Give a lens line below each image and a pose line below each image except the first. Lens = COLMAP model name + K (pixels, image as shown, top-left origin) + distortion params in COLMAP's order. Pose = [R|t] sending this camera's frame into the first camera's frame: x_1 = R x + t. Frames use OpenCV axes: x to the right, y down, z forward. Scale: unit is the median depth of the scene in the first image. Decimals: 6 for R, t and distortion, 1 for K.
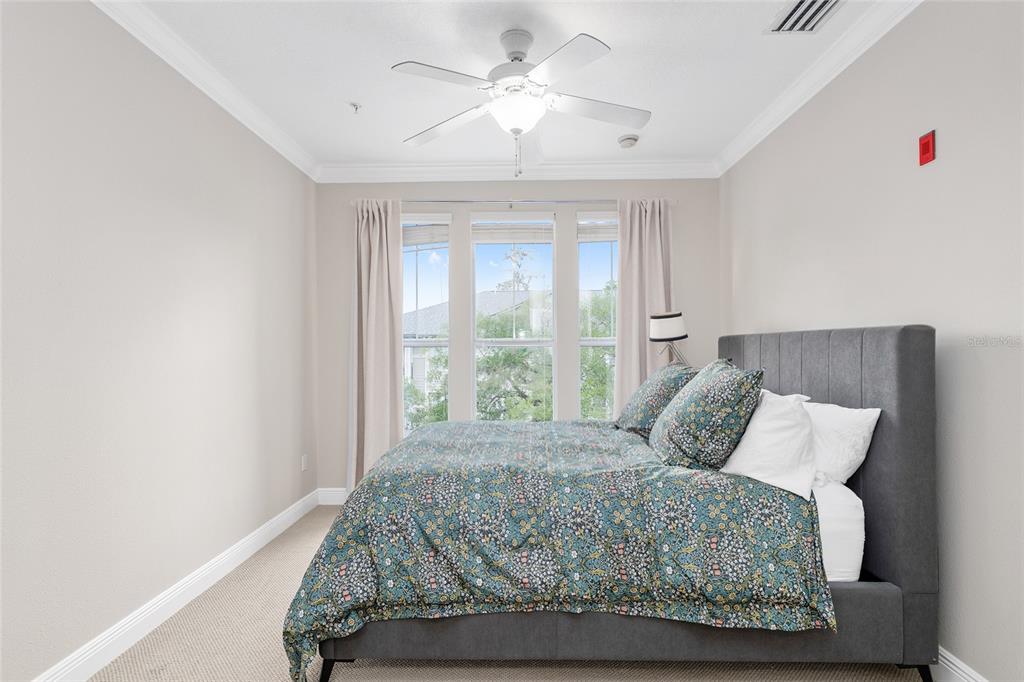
lens RADIAL K [[503.8, 0, 508.1], [0, 503.8, 345.1], [0, 0, 1]] dist [-0.000164, -0.000157]
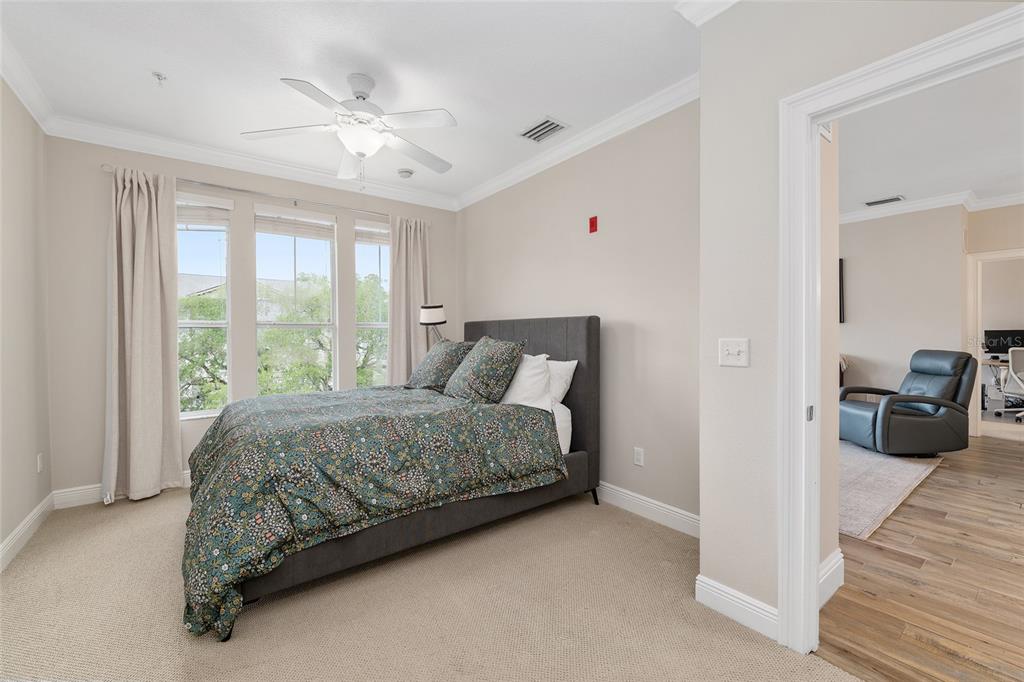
lens RADIAL K [[418.2, 0, 509.8], [0, 418.2, 342.5], [0, 0, 1]] dist [-0.015996, -0.000236]
pose [[0.786646, -0.011797, 0.617292, -0.431337], [-0.002783, 0.999740, 0.022653, 0.025957], [-0.617398, -0.019538, 0.786408, -0.070728]]
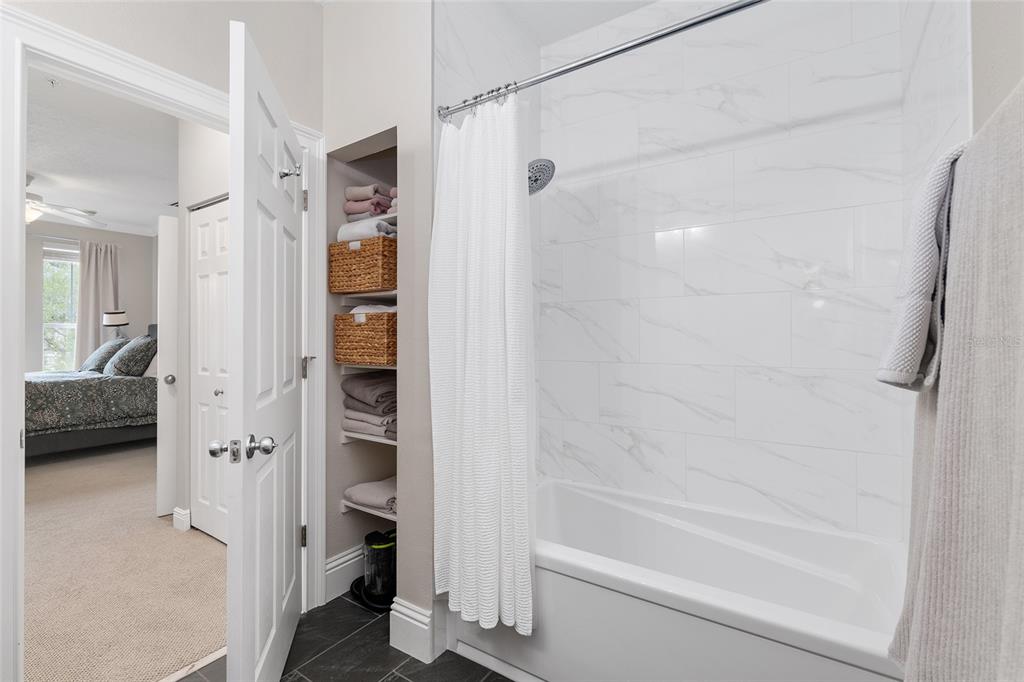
lens RADIAL K [[461.3, 0, 512.7], [0, 461.3, 332.3], [0, 0, 1]] dist [0.000258, 0.000072]
pose [[0.531098, 0.008269, 0.847270, -0.648001], [-0.012756, 0.999917, -0.001763, -0.003052], [-0.847215, -0.009871, 0.531159, -2.139056]]
